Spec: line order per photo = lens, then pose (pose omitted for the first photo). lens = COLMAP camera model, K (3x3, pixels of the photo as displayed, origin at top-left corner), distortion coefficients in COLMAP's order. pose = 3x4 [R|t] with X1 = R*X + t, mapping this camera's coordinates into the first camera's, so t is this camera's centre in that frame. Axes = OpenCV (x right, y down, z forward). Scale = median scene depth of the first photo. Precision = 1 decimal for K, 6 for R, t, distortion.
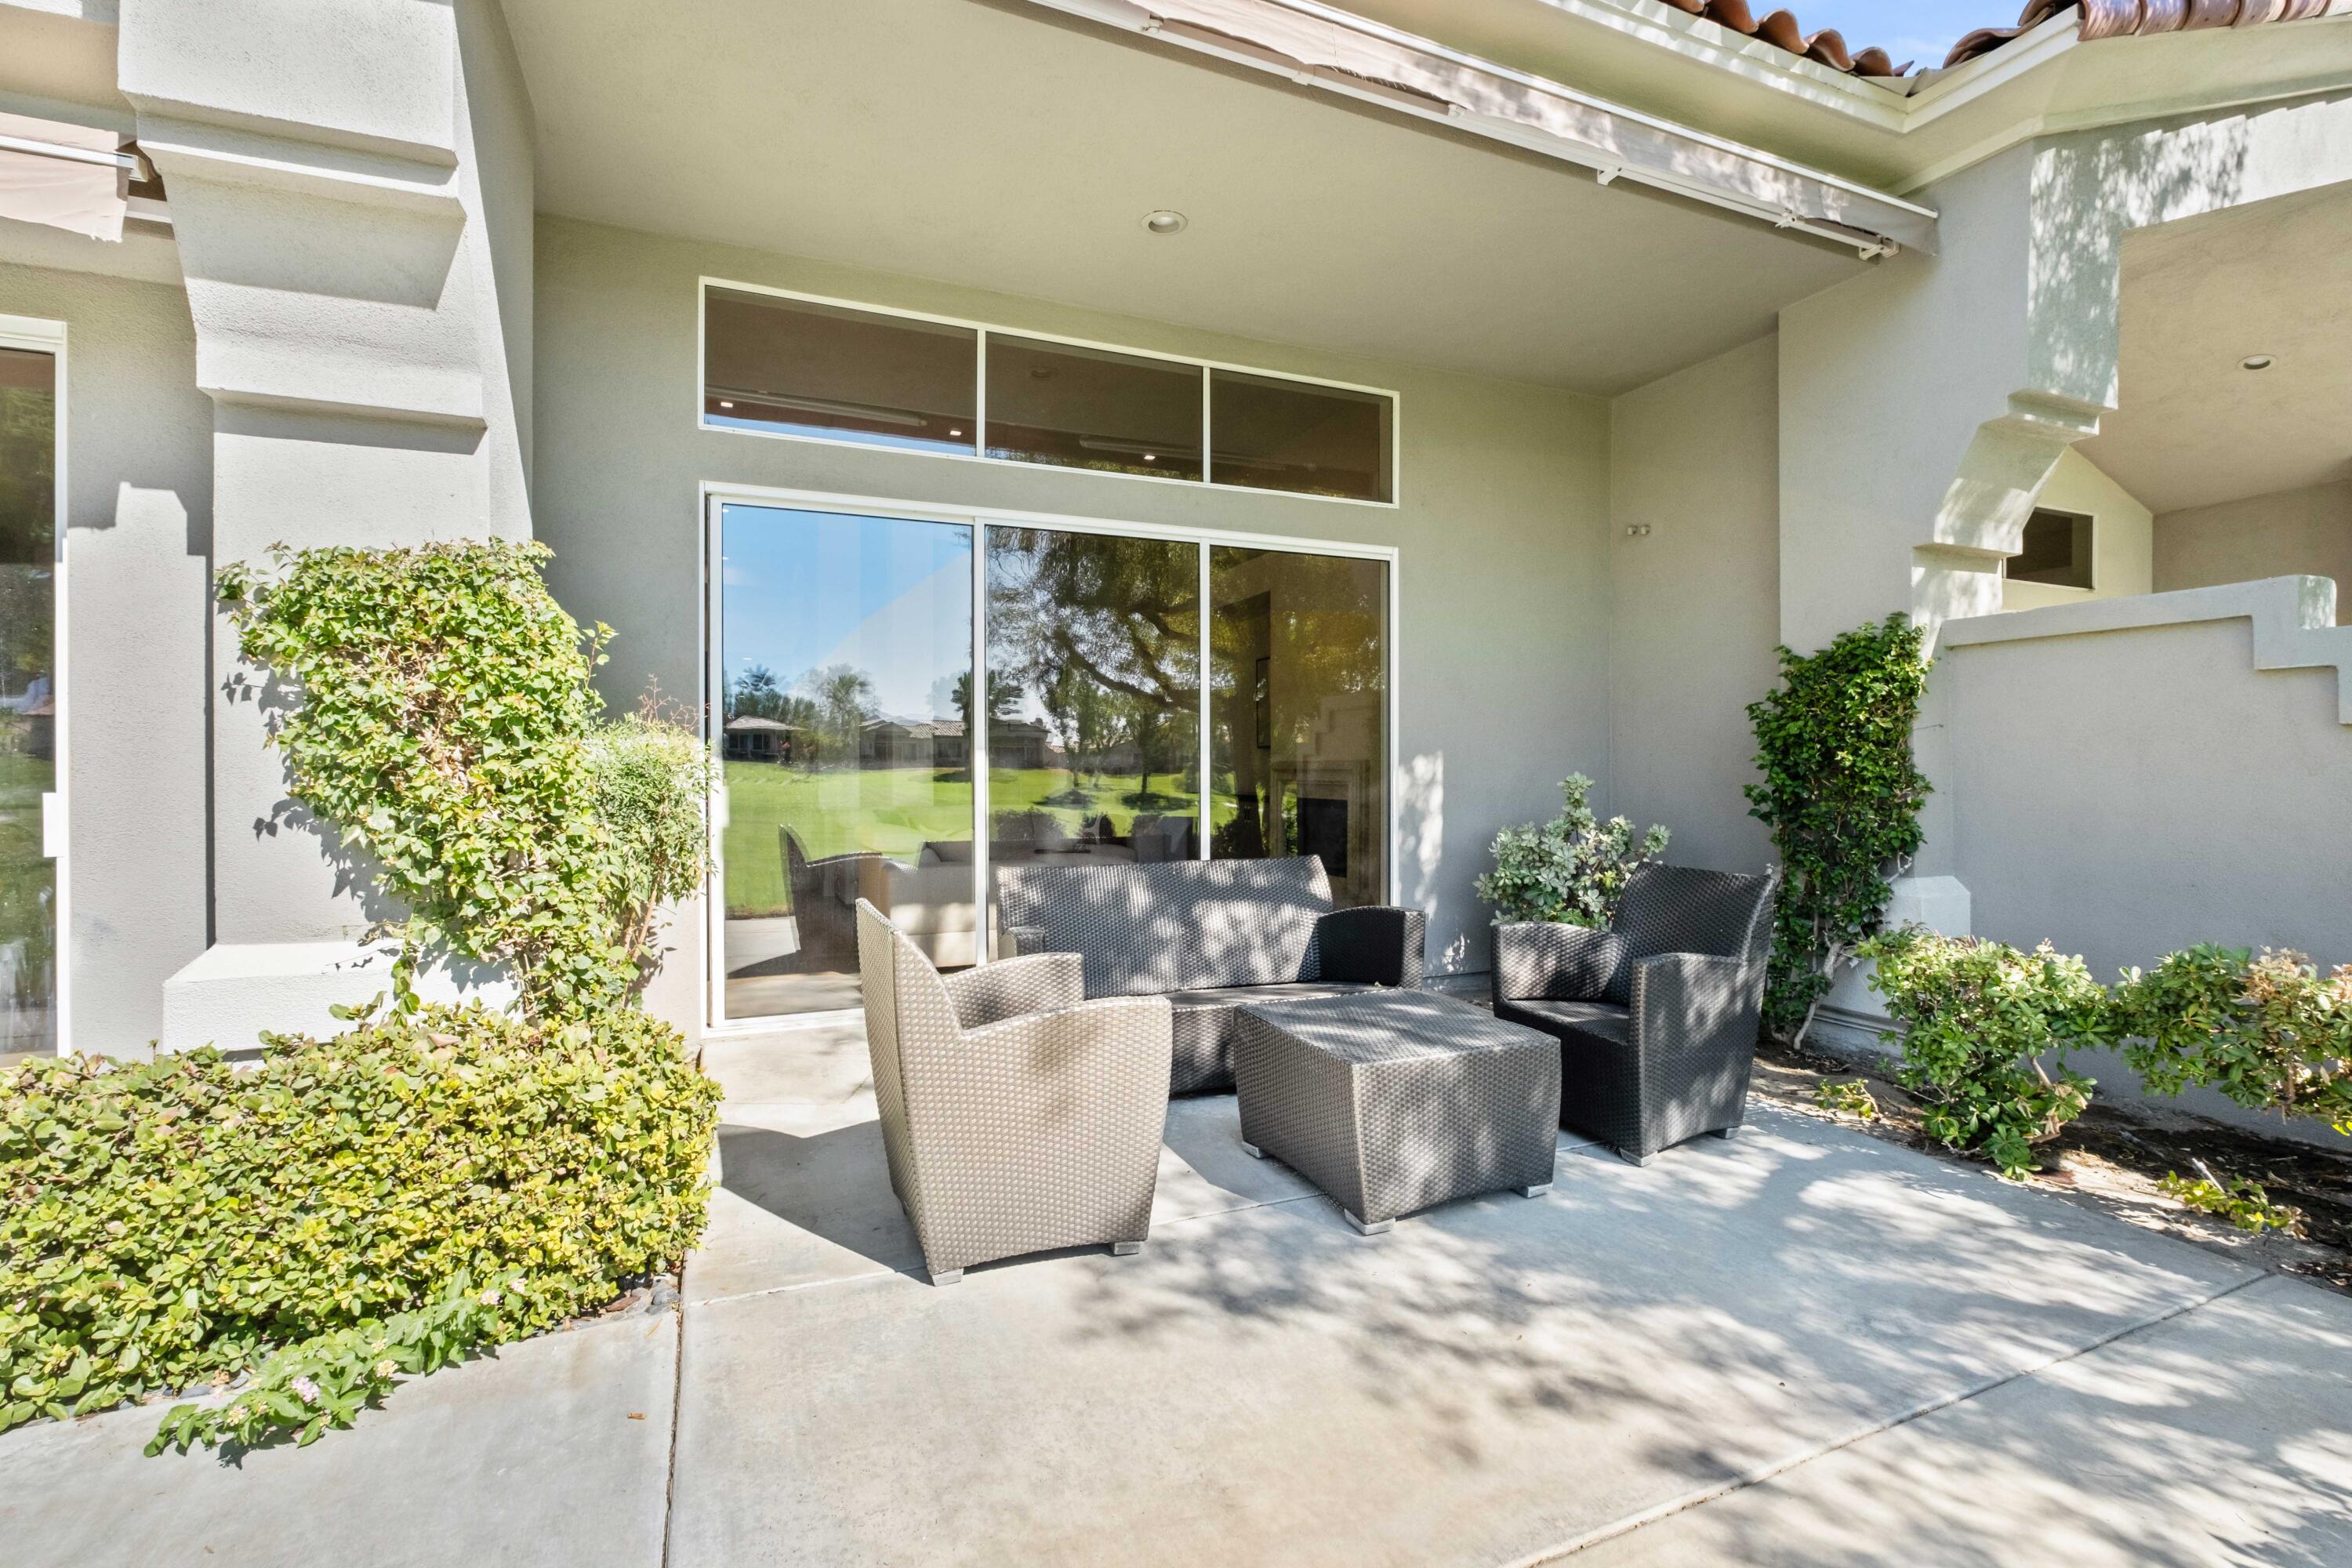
lens RADIAL K [[1052.8, 0, 1175.4], [0, 1052.8, 757.2], [0, 0, 1]] dist [-0.000336, -0.011419]
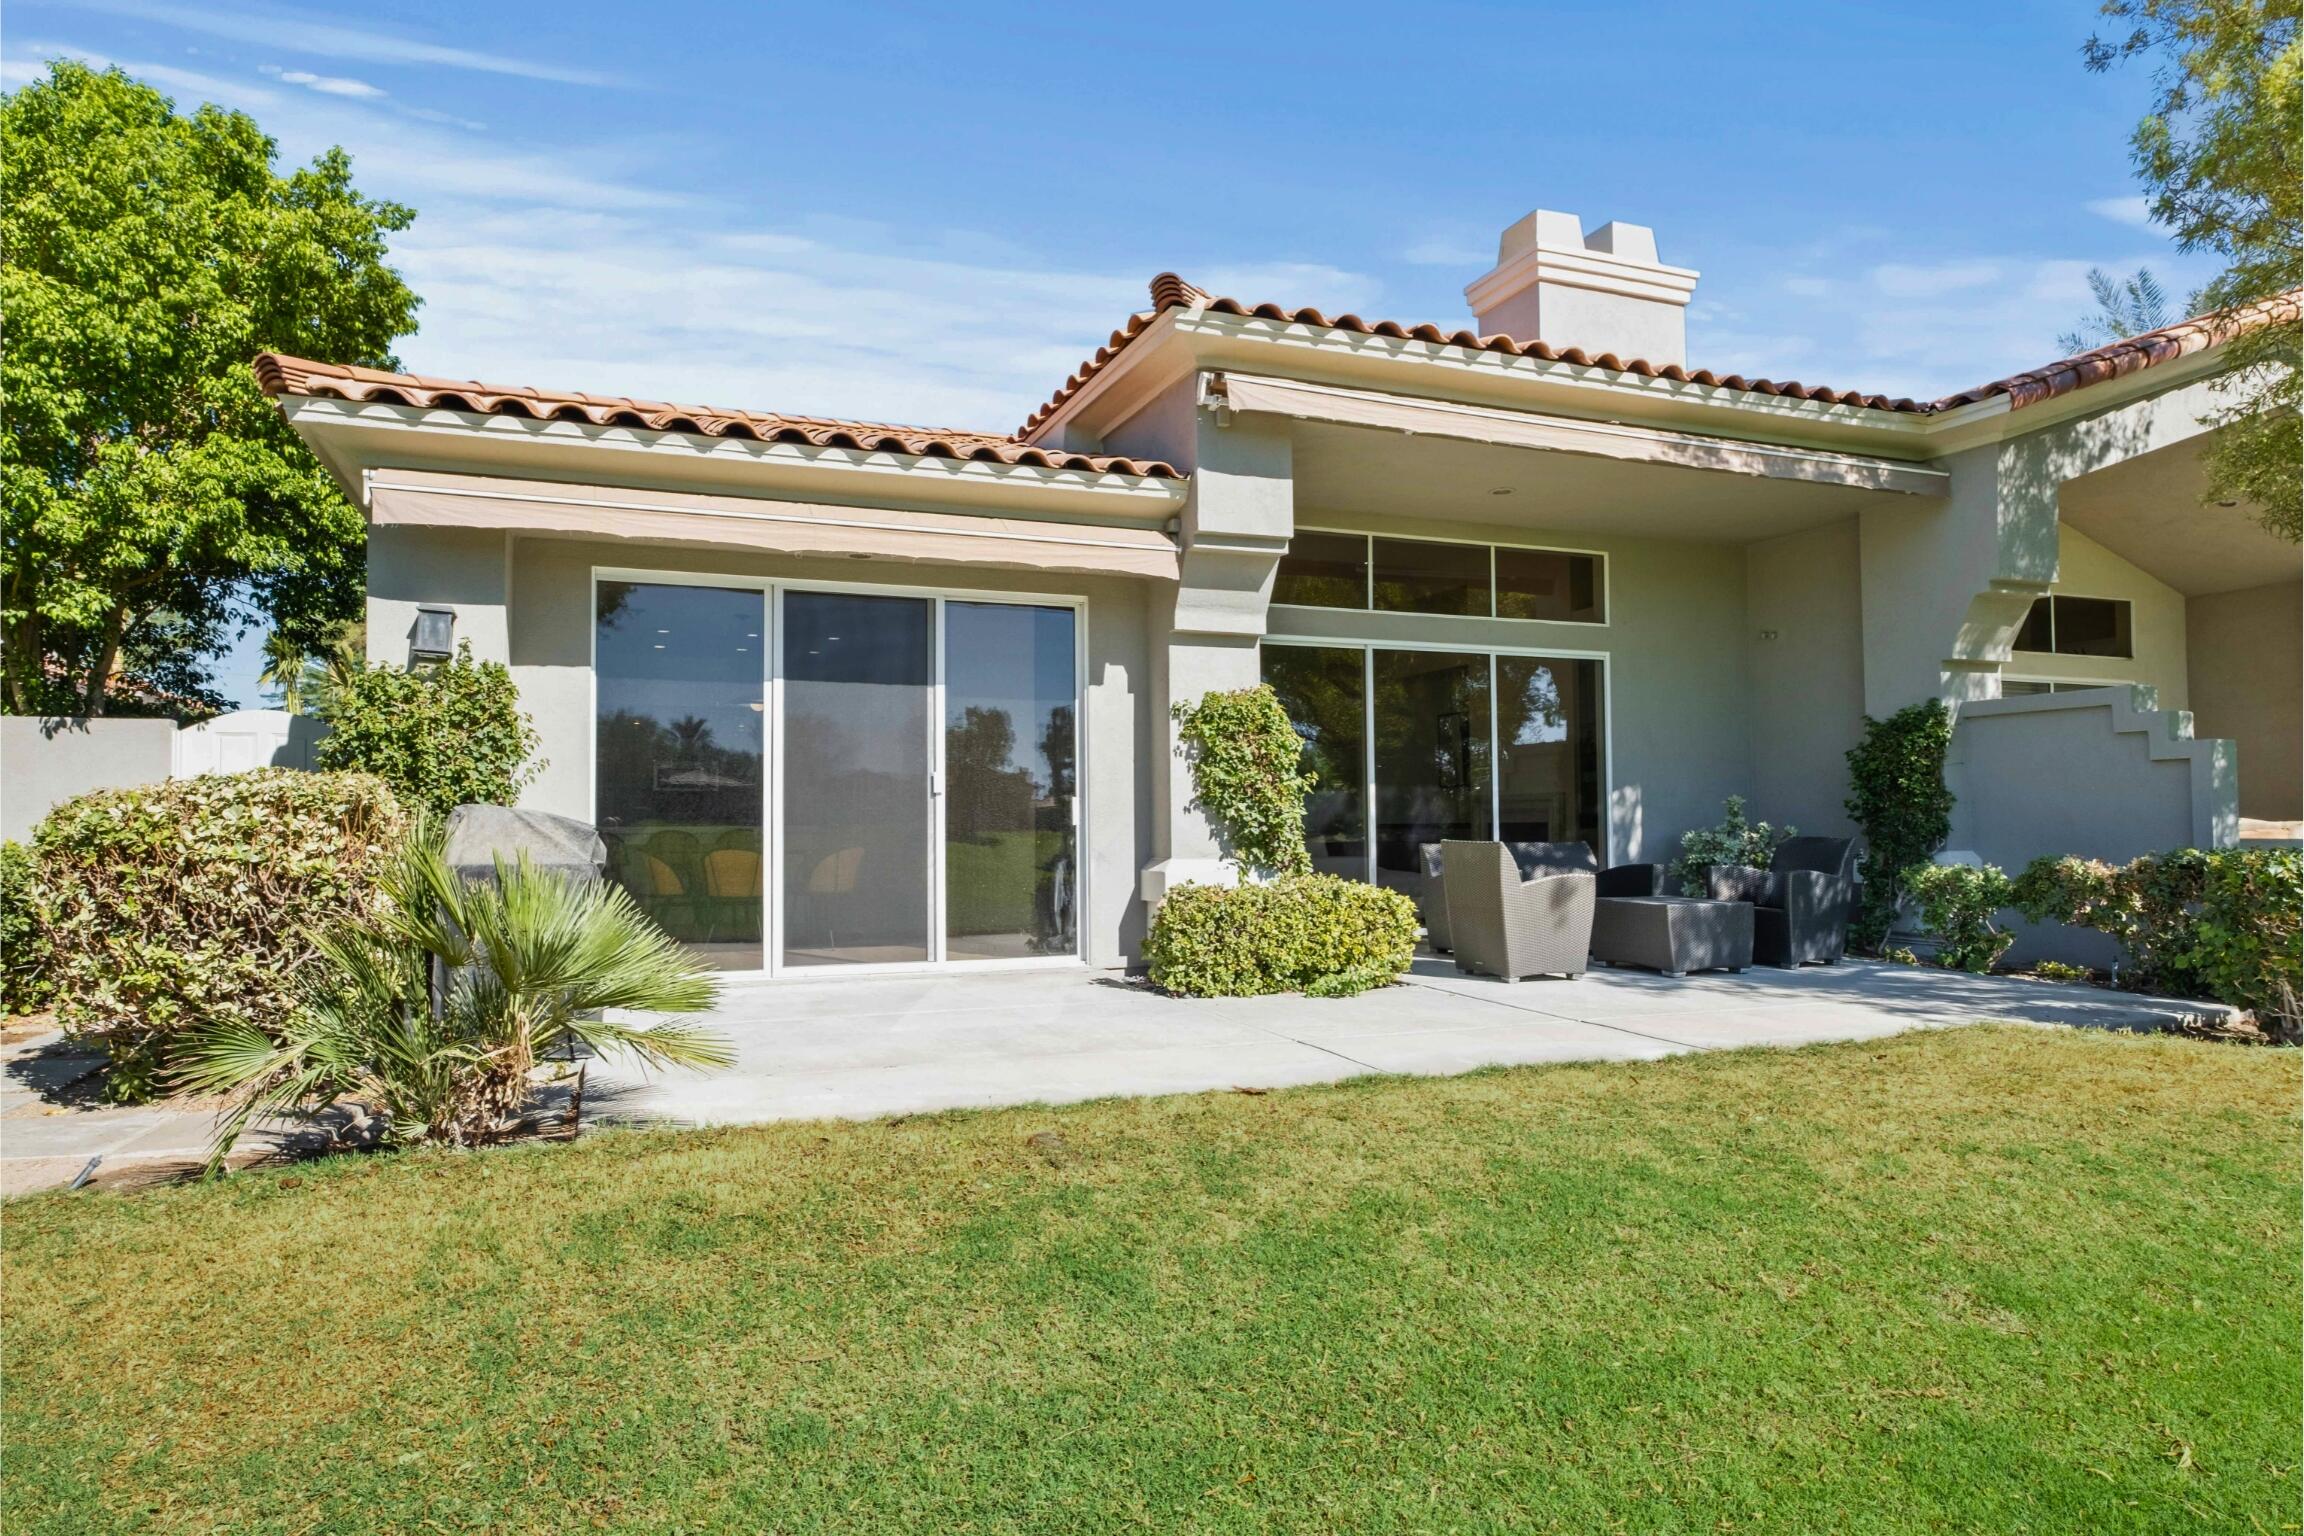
lens RADIAL K [[1101.4, 0, 1152.0], [0, 1101.4, 768.0], [0, 0, 1]] dist [-0.000190, 0.000206]
pose [[0.996992, -0.006300, -0.077242, -0.464084], [0.003694, 0.999420, -0.033843, 0.034413], [0.077411, 0.033455, 0.996438, -0.918720]]
